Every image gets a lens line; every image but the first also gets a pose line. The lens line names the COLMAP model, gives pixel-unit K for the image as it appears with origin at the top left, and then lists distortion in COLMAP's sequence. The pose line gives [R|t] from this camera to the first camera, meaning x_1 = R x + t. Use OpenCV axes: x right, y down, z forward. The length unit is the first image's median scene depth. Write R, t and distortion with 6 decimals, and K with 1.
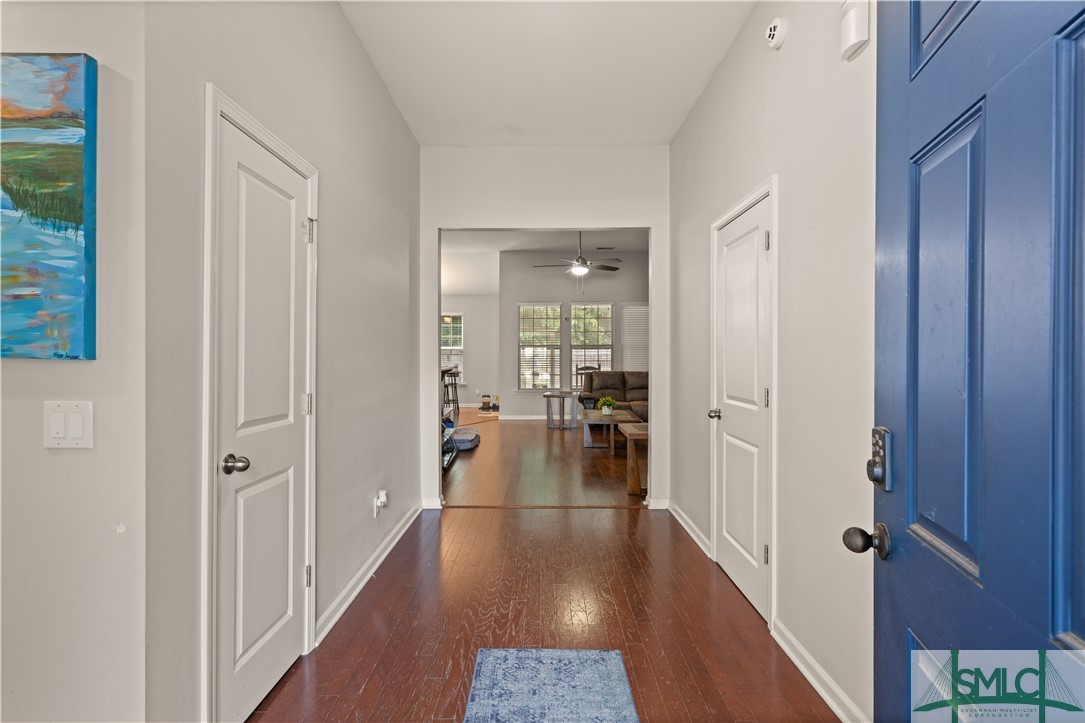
lens RADIAL K [[522.7, 0, 542.4], [0, 522.7, 359.9], [0, 0, 1]] dist [0.016936, -0.002374]
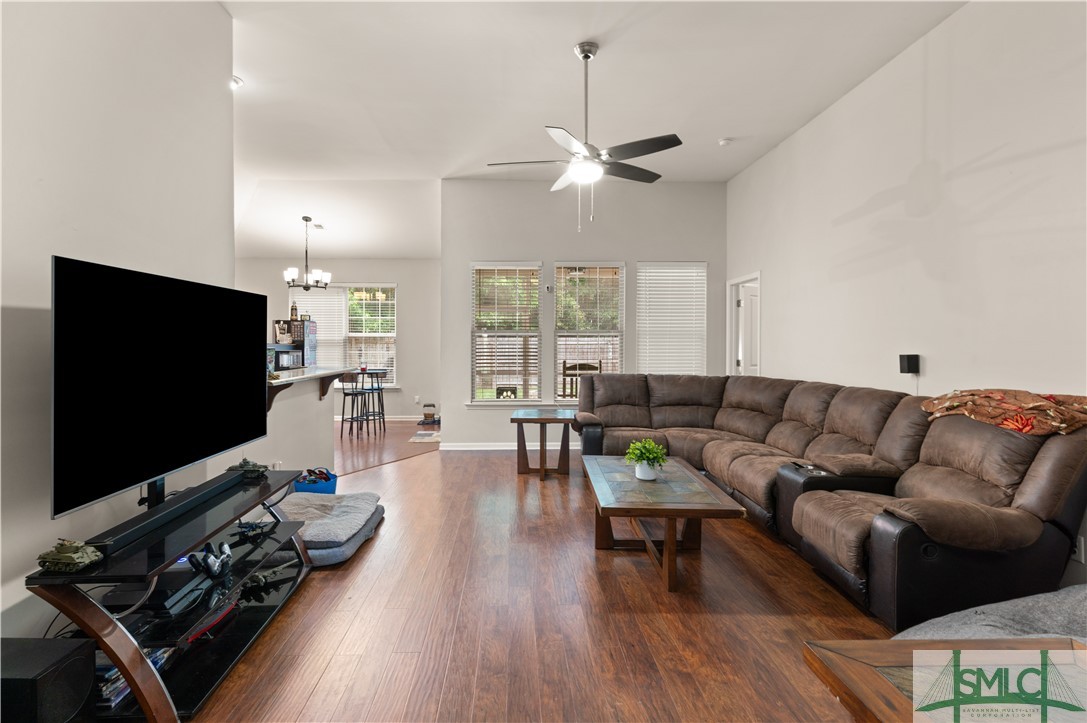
lens RADIAL K [[523.7, 0, 541.6], [0, 523.7, 352.9], [0, 0, 1]] dist [0.016936, -0.002374]
pose [[0.998815, 0.003120, 0.048578, 0.006296], [-0.003637, 0.999938, 0.010559, -0.007985], [-0.048542, -0.010723, 0.998764, 0.378812]]
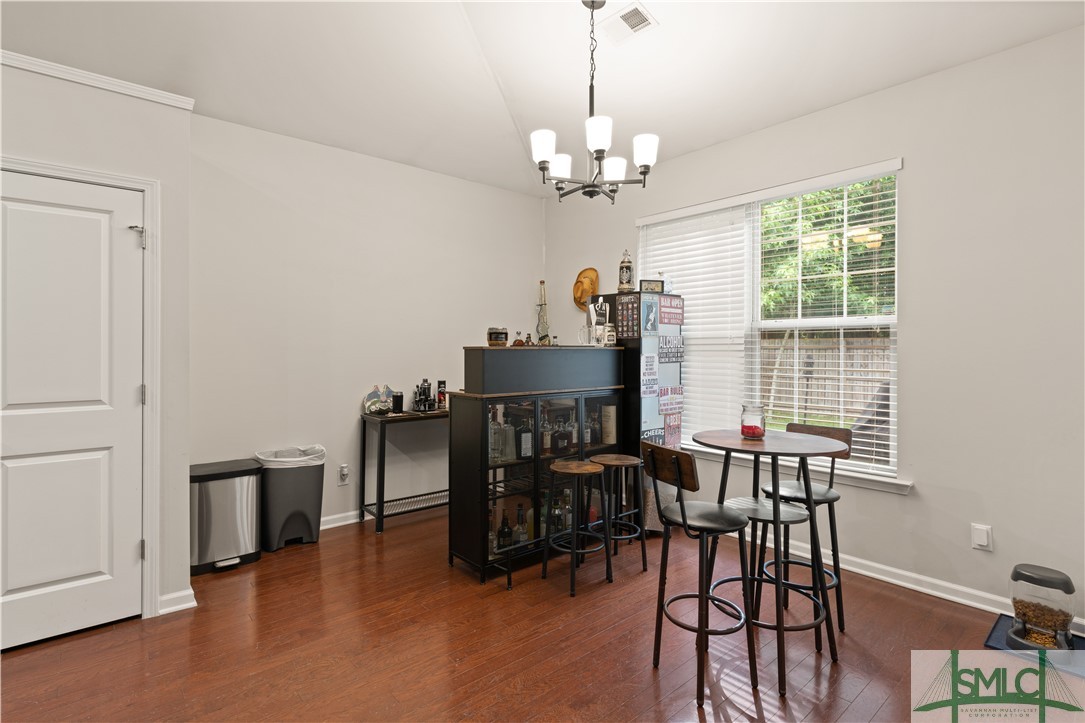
lens RADIAL K [[522.7, 0, 542.9], [0, 522.7, 354.6], [0, 0, 1]] dist [0.016936, -0.002374]
pose [[0.650596, 0.004706, -0.759409, -0.099014], [-0.004487, 0.999987, 0.002352, -0.007314], [0.759410, 0.001878, 0.650609, 0.916522]]
